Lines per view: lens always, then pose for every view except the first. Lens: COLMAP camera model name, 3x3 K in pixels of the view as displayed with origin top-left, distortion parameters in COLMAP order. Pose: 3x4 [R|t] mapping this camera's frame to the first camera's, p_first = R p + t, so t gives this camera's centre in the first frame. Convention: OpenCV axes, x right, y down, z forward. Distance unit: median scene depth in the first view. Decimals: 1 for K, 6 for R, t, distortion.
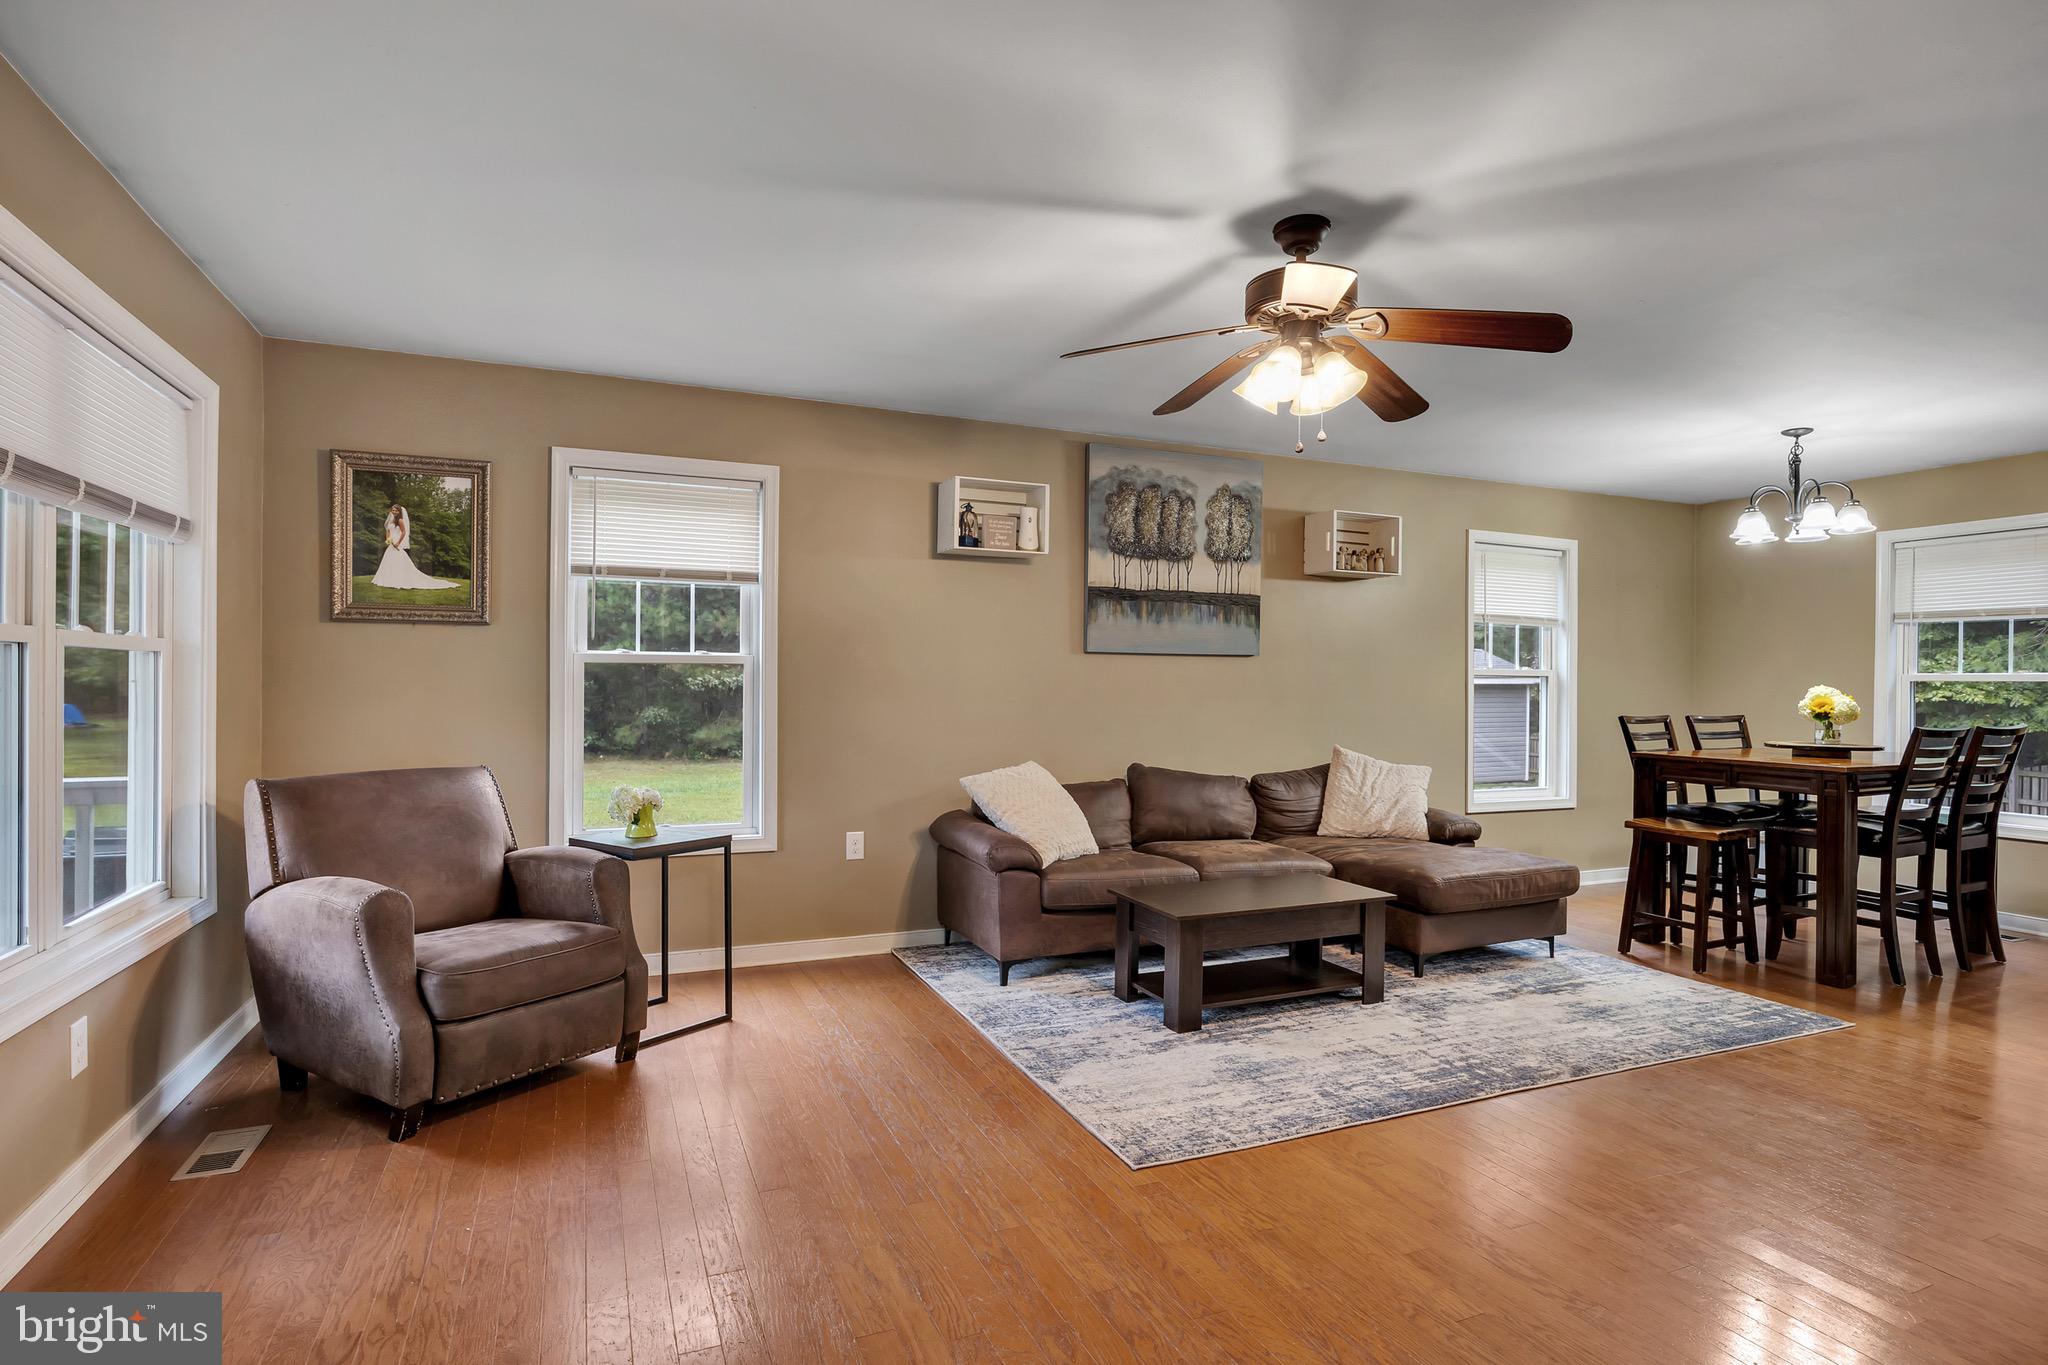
lens RADIAL K [[1041.8, 0, 1031.9], [0, 1041.8, 688.3], [0, 0, 1]] dist [-0.002278, -0.000069]
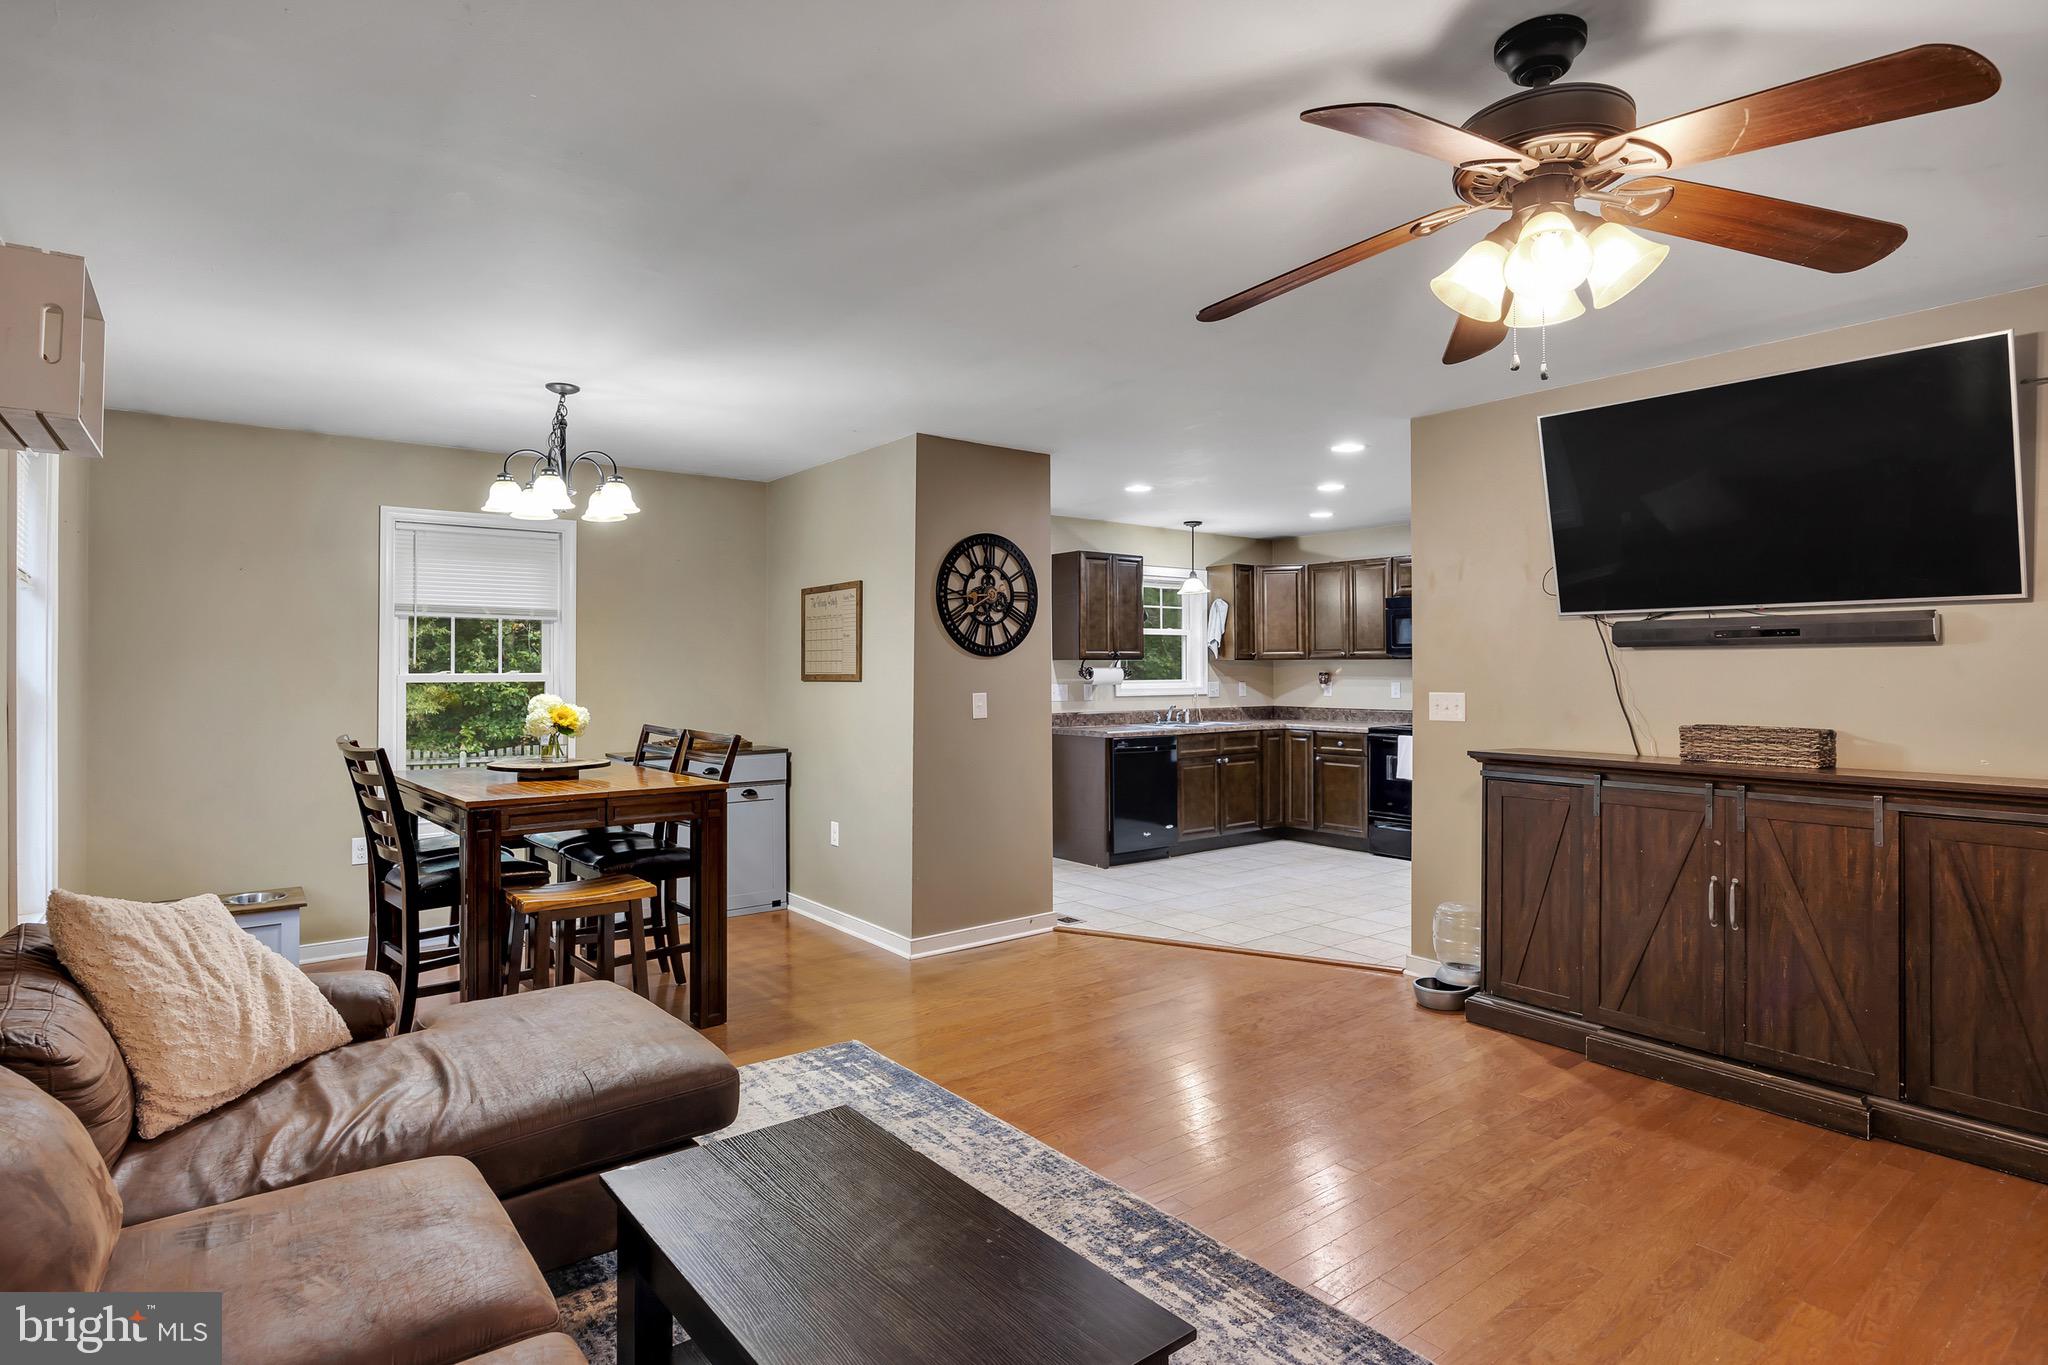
lens RADIAL K [[1069.8, 0, 1028.0], [0, 1069.8, 655.2], [0, 0, 1]] dist [-0.001324, -0.000083]
pose [[-0.246900, 0.004078, 0.969032, -0.206887], [0.004614, 0.999985, -0.003033, -0.033548], [-0.969030, 0.003722, -0.246915, 0.971689]]
